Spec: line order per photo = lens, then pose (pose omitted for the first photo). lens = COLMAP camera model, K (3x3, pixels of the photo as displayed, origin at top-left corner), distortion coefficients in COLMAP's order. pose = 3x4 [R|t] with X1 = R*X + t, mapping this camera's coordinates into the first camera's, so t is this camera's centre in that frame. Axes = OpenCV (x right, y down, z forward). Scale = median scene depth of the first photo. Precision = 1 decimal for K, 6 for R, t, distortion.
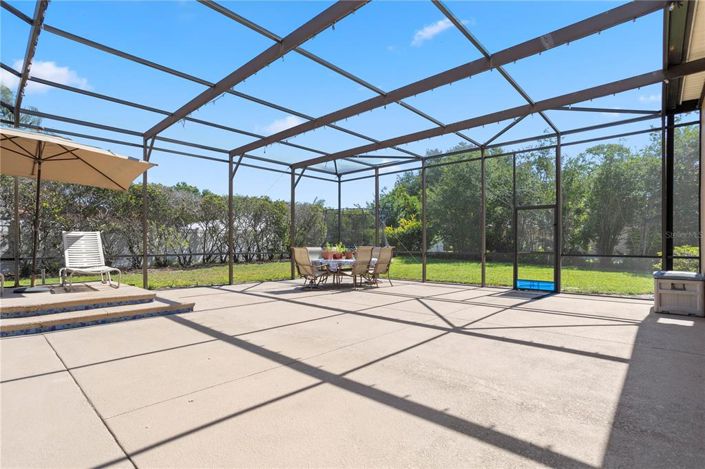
lens RADIAL K [[337.2, 0, 352.9], [0, 337.2, 238.5], [0, 0, 1]] dist [0.004999, 0.001644]
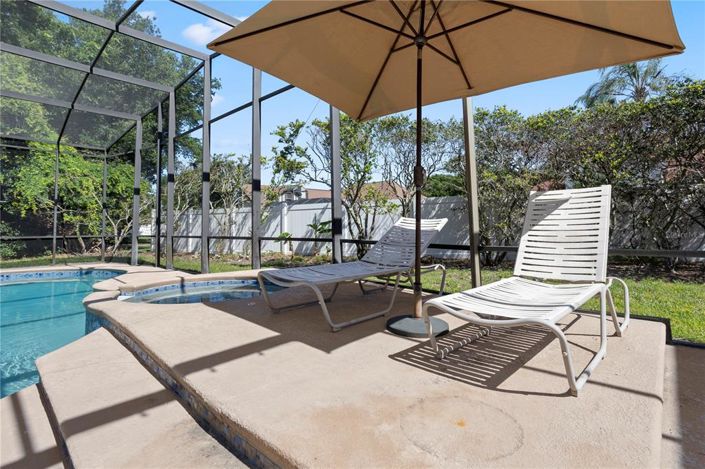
lens RADIAL K [[359.0, 0, 340.1], [0, 359.0, 202.3], [0, 0, 1]] dist [-0.000028, 0.000634]
pose [[-0.035680, -0.058294, -0.997662, -0.370273], [0.015664, 0.998142, -0.058882, 0.017332], [0.999241, -0.017728, -0.034700, 0.758953]]
